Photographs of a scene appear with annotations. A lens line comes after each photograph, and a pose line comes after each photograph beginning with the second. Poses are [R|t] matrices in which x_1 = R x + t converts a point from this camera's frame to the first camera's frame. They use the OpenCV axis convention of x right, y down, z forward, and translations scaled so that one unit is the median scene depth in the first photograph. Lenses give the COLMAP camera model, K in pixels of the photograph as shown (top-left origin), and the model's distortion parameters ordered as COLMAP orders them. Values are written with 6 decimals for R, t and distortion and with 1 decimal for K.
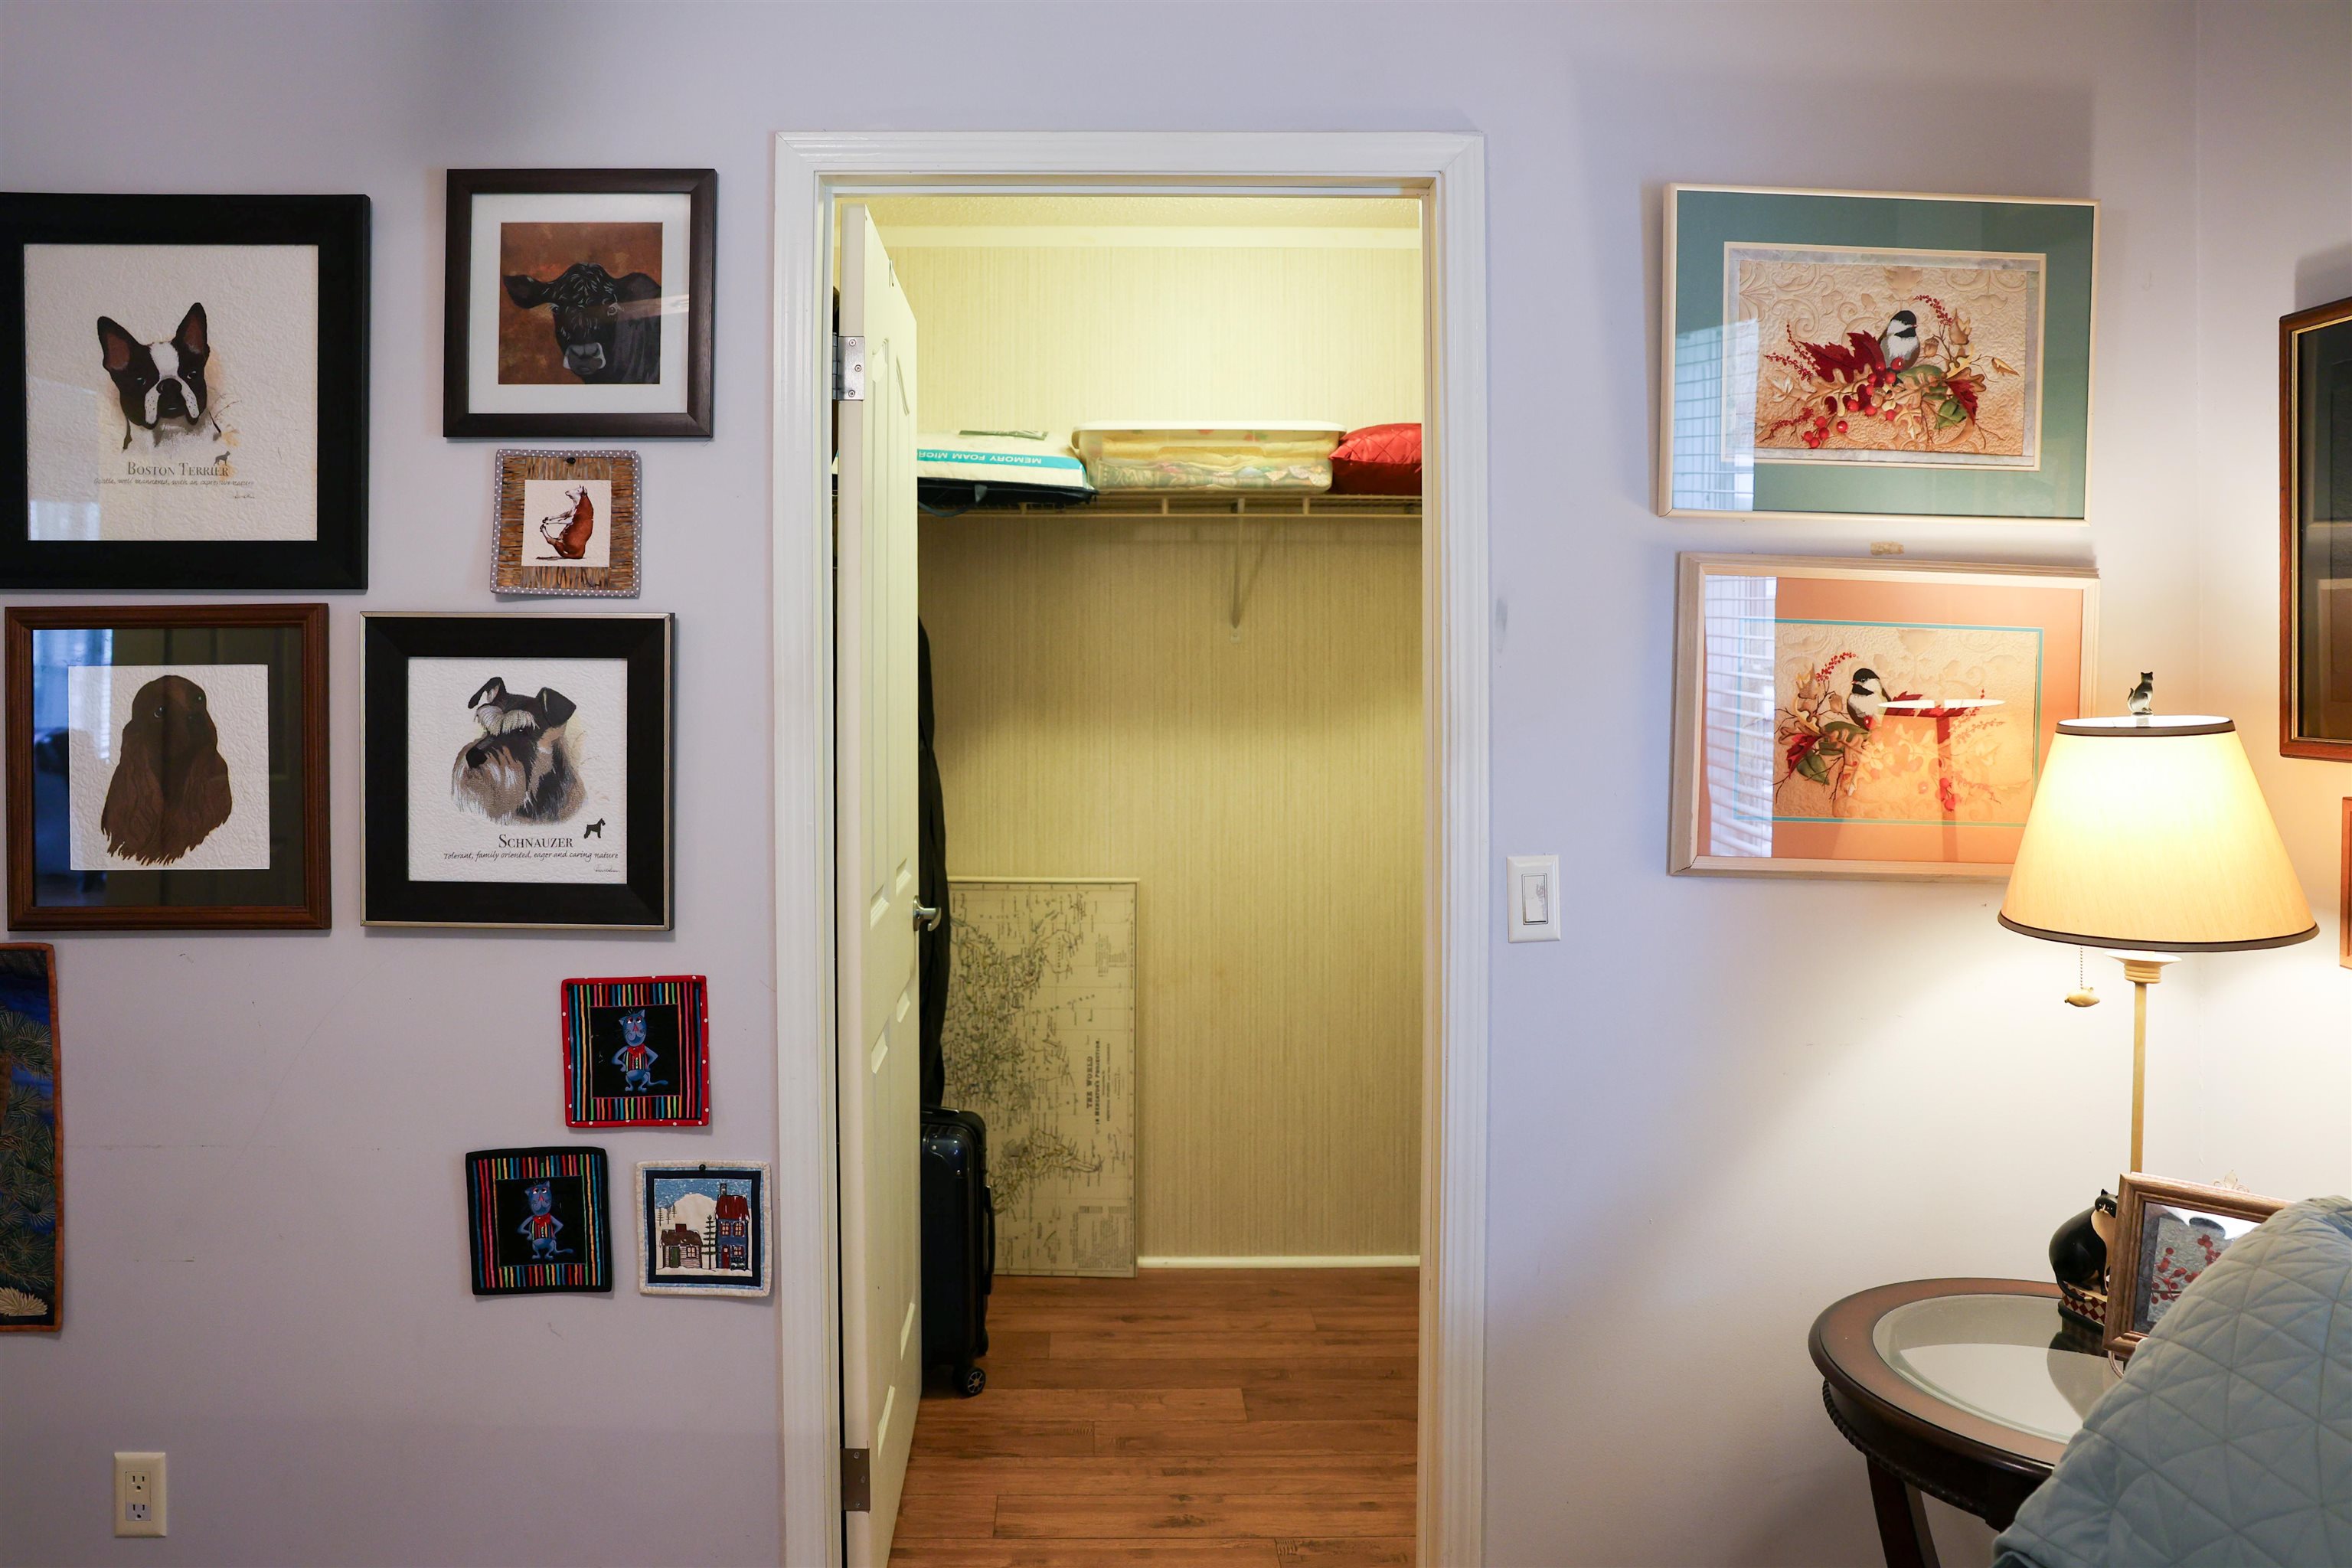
lens RADIAL K [[1624.9, 0, 1175.2], [0, 1624.9, 649.6], [0, 0, 1]] dist [-0.093399, 0.058561]
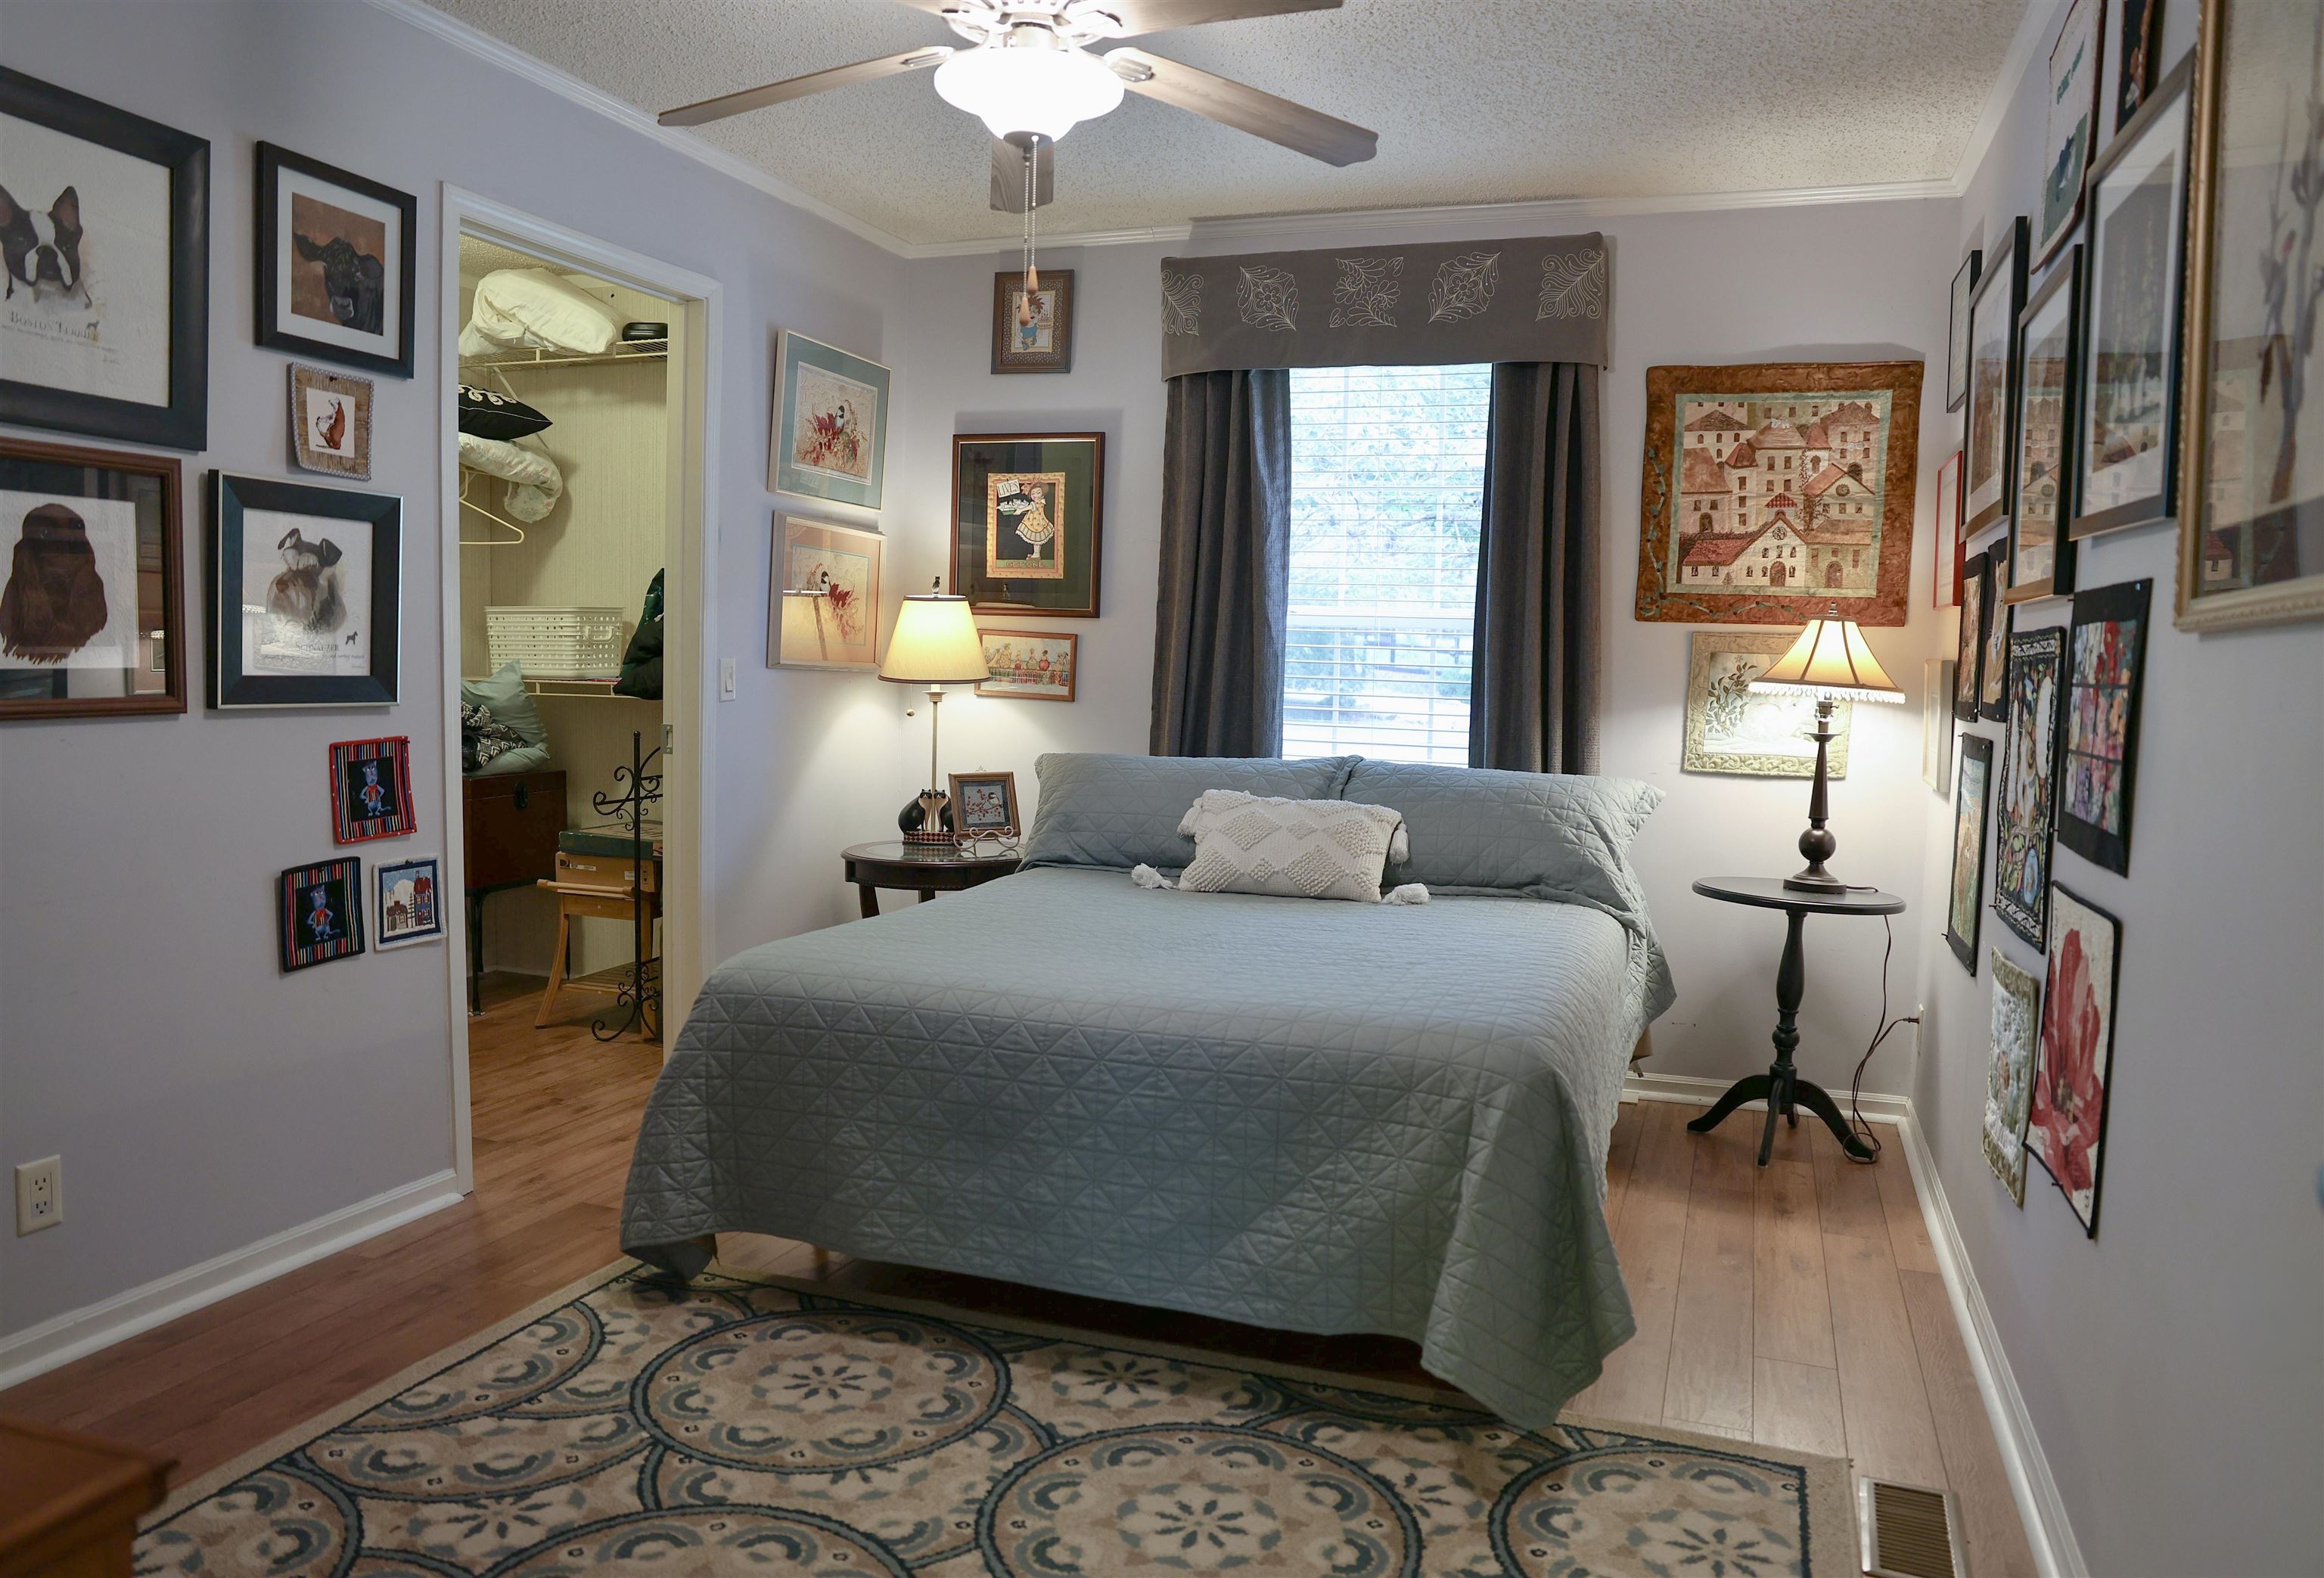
lens RADIAL K [[1678.2, 0, 1162.0], [0, 1678.2, 789.0], [0, 0, 1]] dist [0.003382, 0.107425]
pose [[0.356006, -0.073049, 0.931624, -1.551500], [-0.022922, 0.995957, 0.086853, 0.098305], [-0.934202, -0.052275, 0.352893, -0.244006]]
